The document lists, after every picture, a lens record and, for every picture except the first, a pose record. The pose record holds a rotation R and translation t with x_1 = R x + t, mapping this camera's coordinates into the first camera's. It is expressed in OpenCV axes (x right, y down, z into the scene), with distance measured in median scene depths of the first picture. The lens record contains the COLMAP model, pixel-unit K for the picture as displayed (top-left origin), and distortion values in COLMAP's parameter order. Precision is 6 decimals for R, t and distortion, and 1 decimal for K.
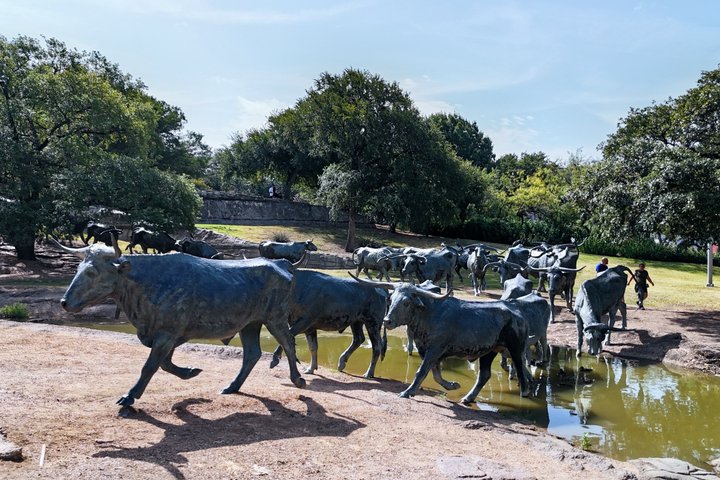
lens RADIAL K [[627.4, 0, 363.3], [0, 627.4, 241.3], [0, 0, 1]] dist [0.089976, -0.114673]
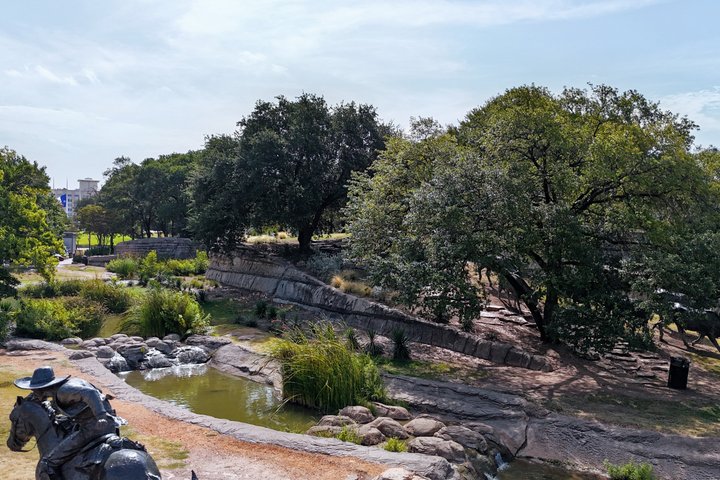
lens RADIAL K [[627.4, 0, 363.3], [0, 627.4, 241.3], [0, 0, 1]] dist [0.089976, -0.114673]
pose [[0.841565, -0.000415, -0.540156, -0.273786], [-0.001056, 0.999997, -0.002413, -0.104166], [0.540155, 0.002601, 0.841561, 0.134903]]
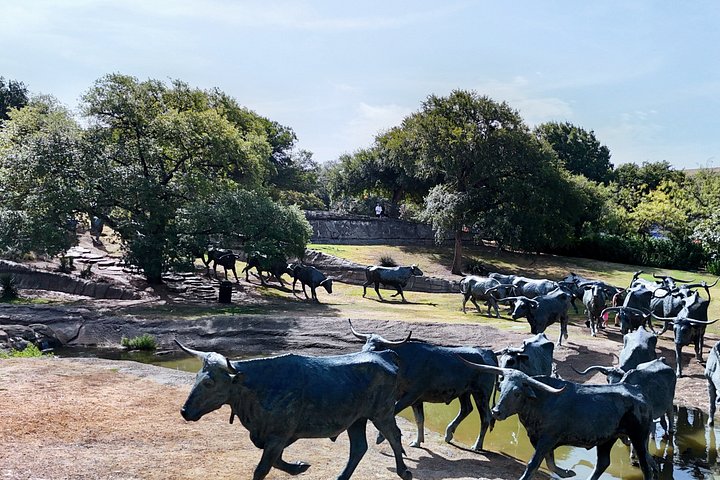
lens RADIAL K [[627.4, 0, 363.3], [0, 627.4, 241.3], [0, 0, 1]] dist [0.089976, -0.114673]
pose [[0.985822, 0.000044, -0.167792, -0.000066], [-0.000482, 0.999997, -0.002567, -0.039364], [0.167792, 0.002611, 0.985819, 0.002258]]
